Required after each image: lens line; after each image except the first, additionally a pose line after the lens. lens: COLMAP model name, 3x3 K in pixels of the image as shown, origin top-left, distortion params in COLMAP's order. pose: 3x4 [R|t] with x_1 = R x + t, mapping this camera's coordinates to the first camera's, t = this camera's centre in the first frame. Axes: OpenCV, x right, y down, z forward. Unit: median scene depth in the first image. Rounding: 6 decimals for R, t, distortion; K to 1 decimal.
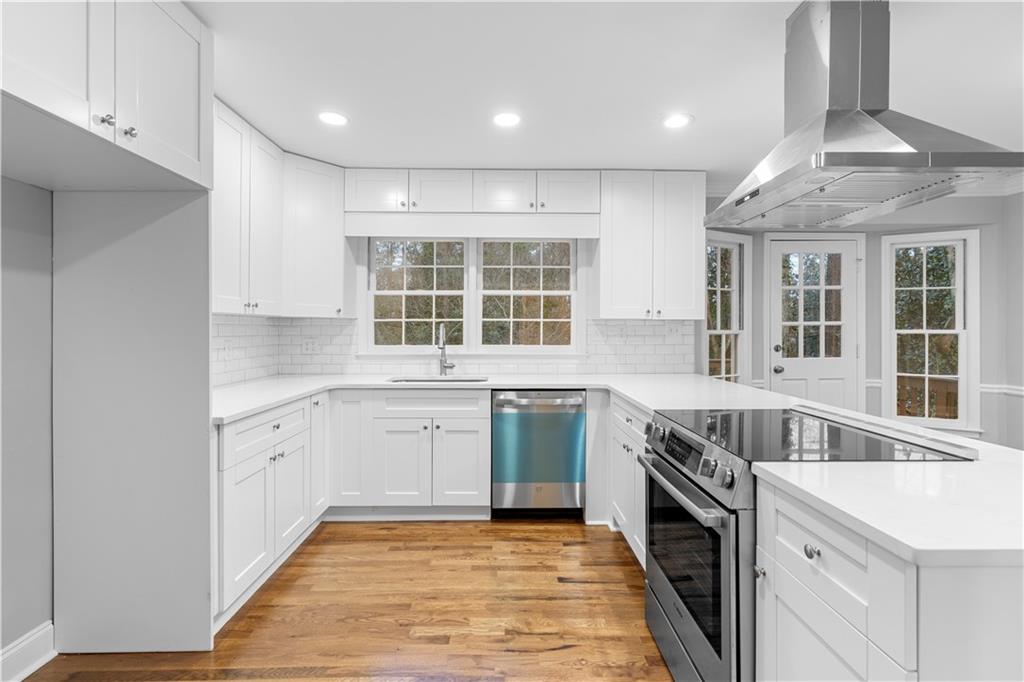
lens RADIAL K [[455.6, 0, 509.7], [0, 455.6, 334.7], [0, 0, 1]] dist [-0.008002, 0.001522]
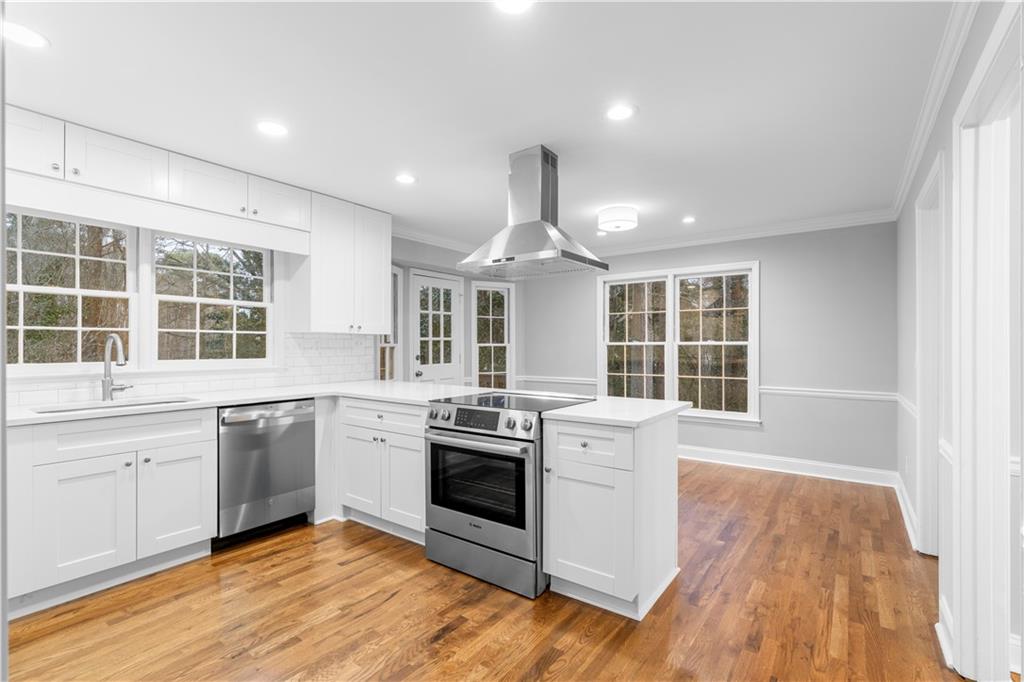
lens RADIAL K [[455.6, 0, 512.7], [0, 455.6, 347.0], [0, 0, 1]] dist [-0.008002, 0.001522]
pose [[0.606194, -0.003690, 0.795308, -0.387999], [0.006357, 0.999980, -0.000205, 0.003297], [-0.795292, 0.005180, 0.606205, -0.015864]]
